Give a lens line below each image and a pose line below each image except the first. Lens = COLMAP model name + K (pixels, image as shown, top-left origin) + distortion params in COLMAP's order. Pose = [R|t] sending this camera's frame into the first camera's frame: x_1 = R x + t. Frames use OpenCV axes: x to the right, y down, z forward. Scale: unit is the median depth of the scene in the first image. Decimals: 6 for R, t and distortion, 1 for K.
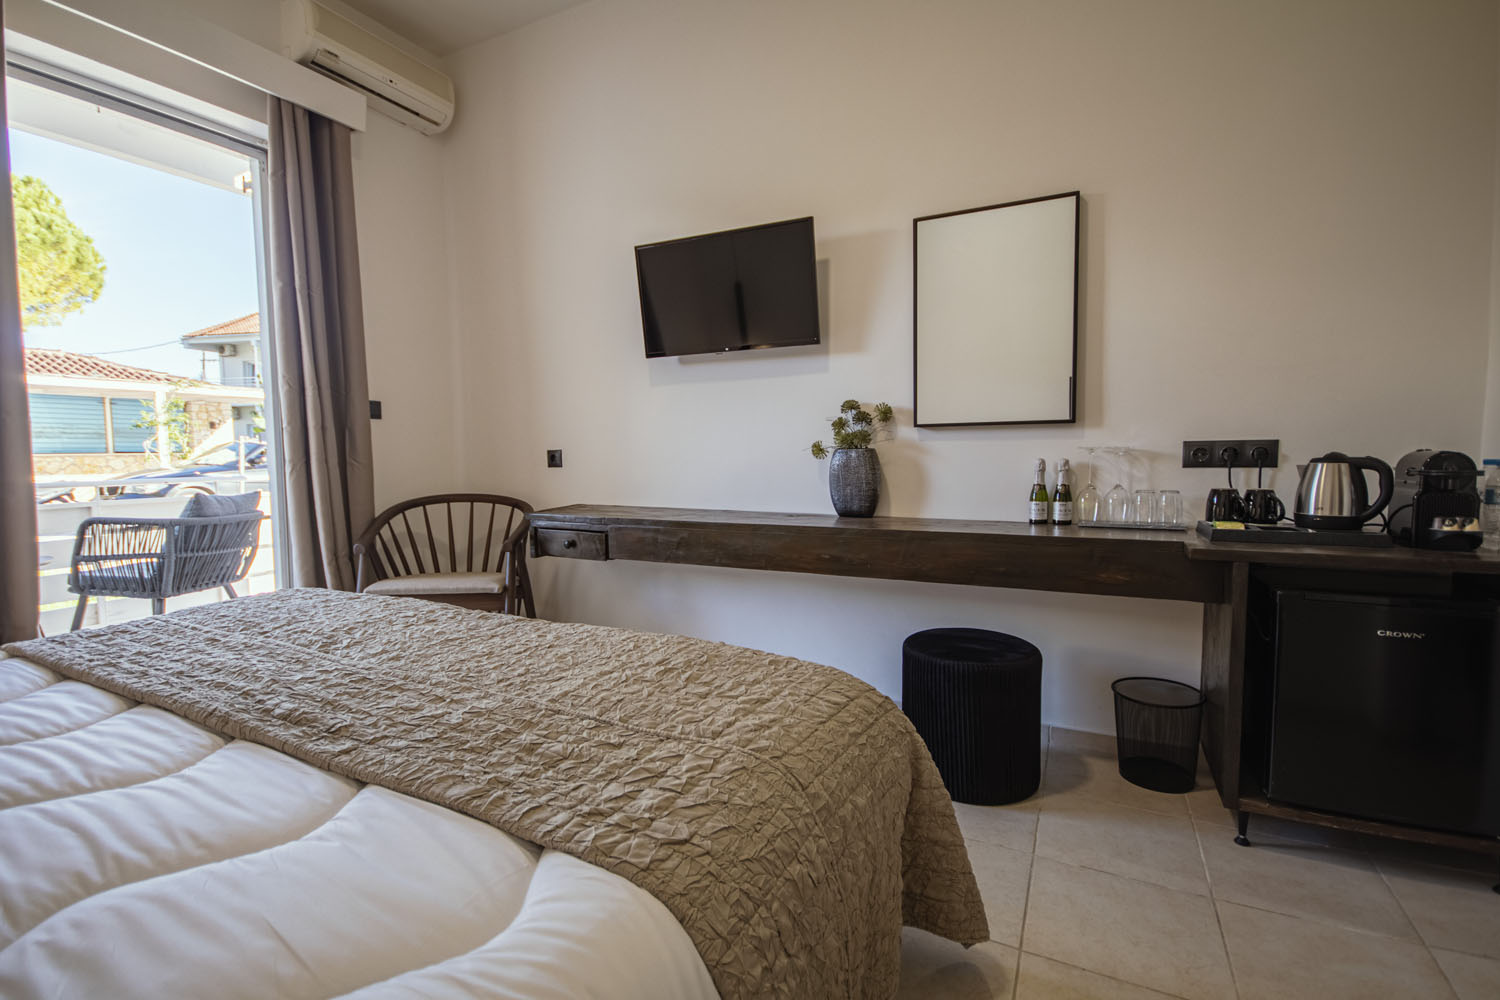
lens RADIAL K [[687.3, 0, 732.5], [0, 687.3, 503.3], [0, 0, 1]] dist [0.012613, -0.012926]
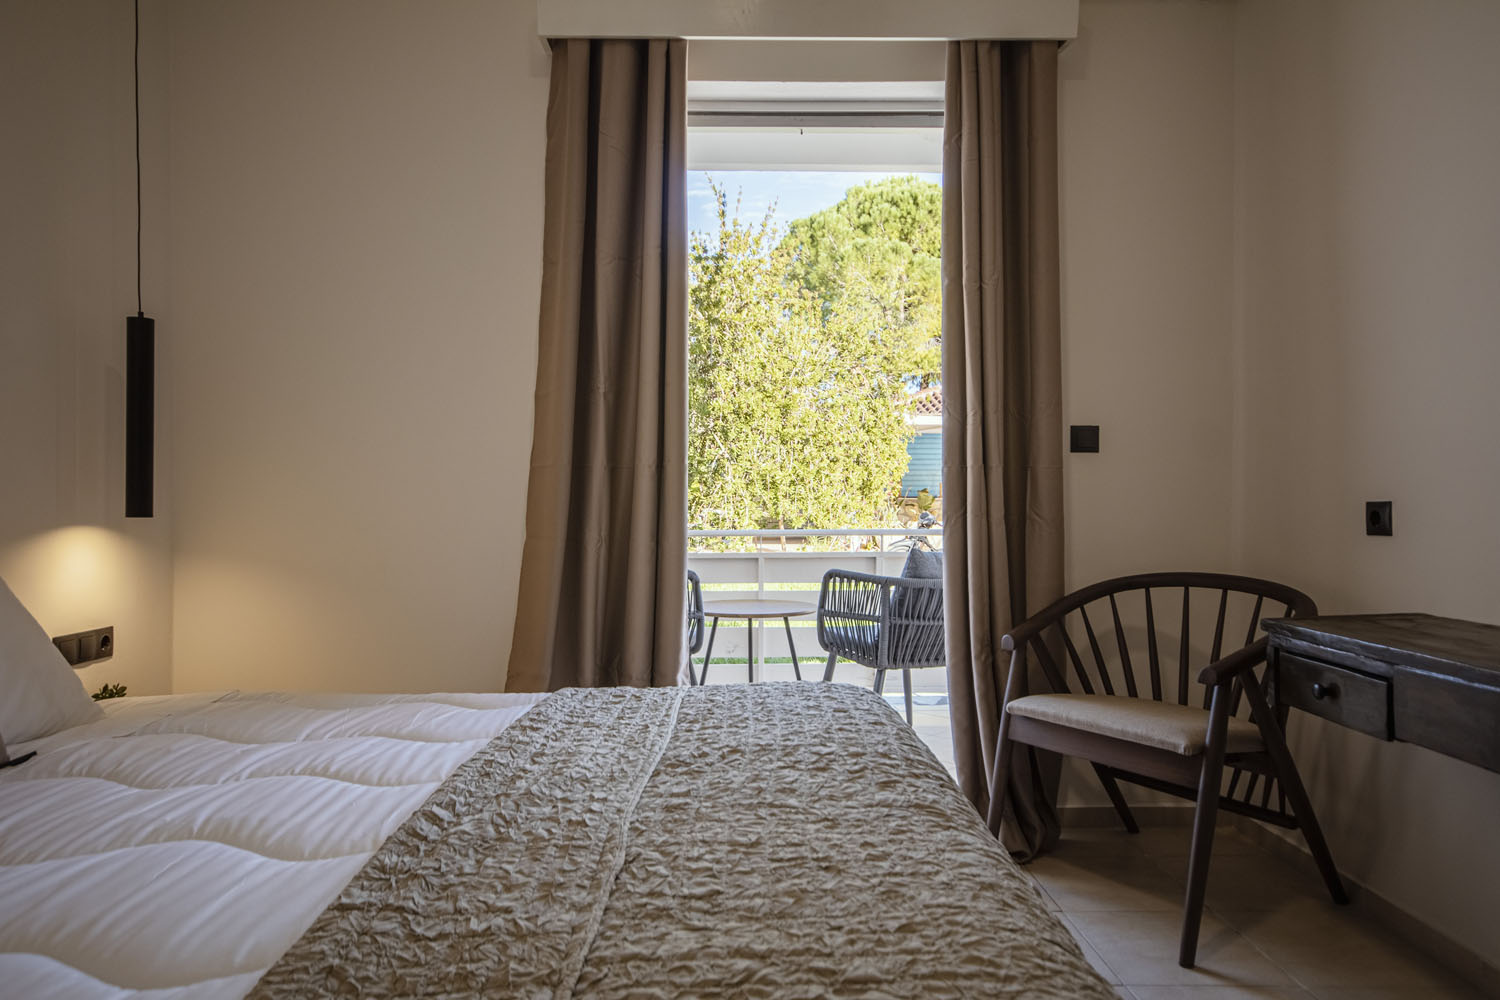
lens RADIAL K [[992.5, 0, 731.7], [0, 992.5, 507.6], [0, 0, 1]] dist [0.016690, 0.000446]
pose [[0.478294, 0.016320, -0.878048, 0.205440], [-0.072322, 0.997163, -0.020862, -0.028721], [0.875217, 0.073480, 0.478118, 0.286409]]
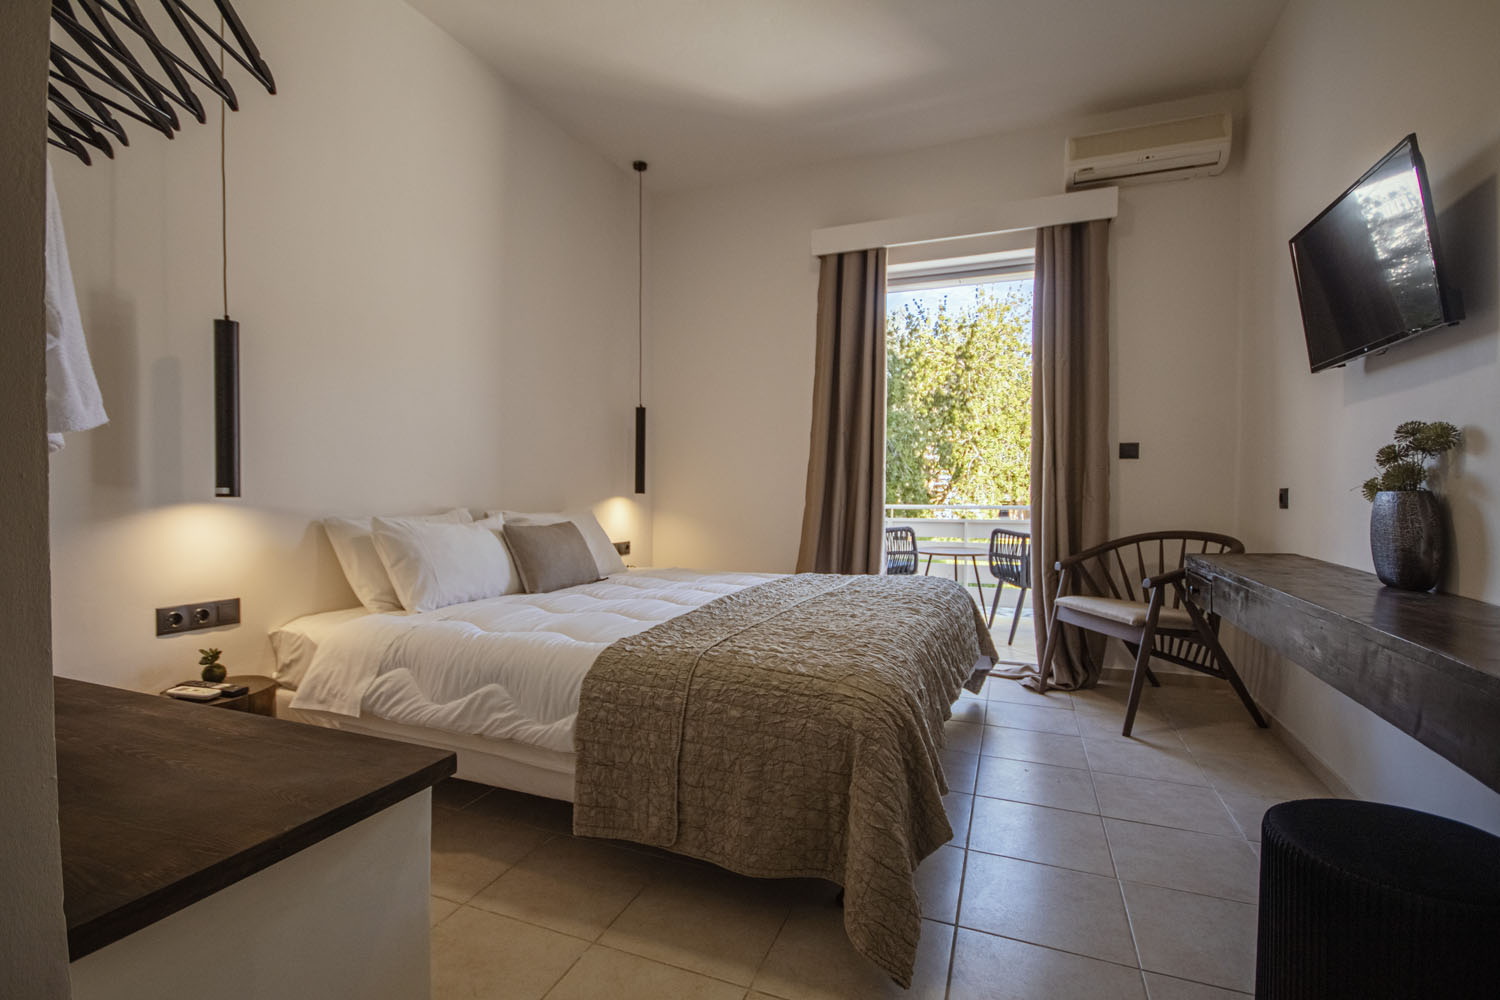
lens RADIAL K [[687.3, 0, 732.5], [0, 687.3, 503.3], [0, 0, 1]] dist [0.012613, -0.012926]
pose [[0.098539, 0.032283, -0.994609, 0.659569], [-0.079780, 0.996513, 0.024441, -0.031195], [0.991930, 0.076942, 0.100771, 0.299767]]
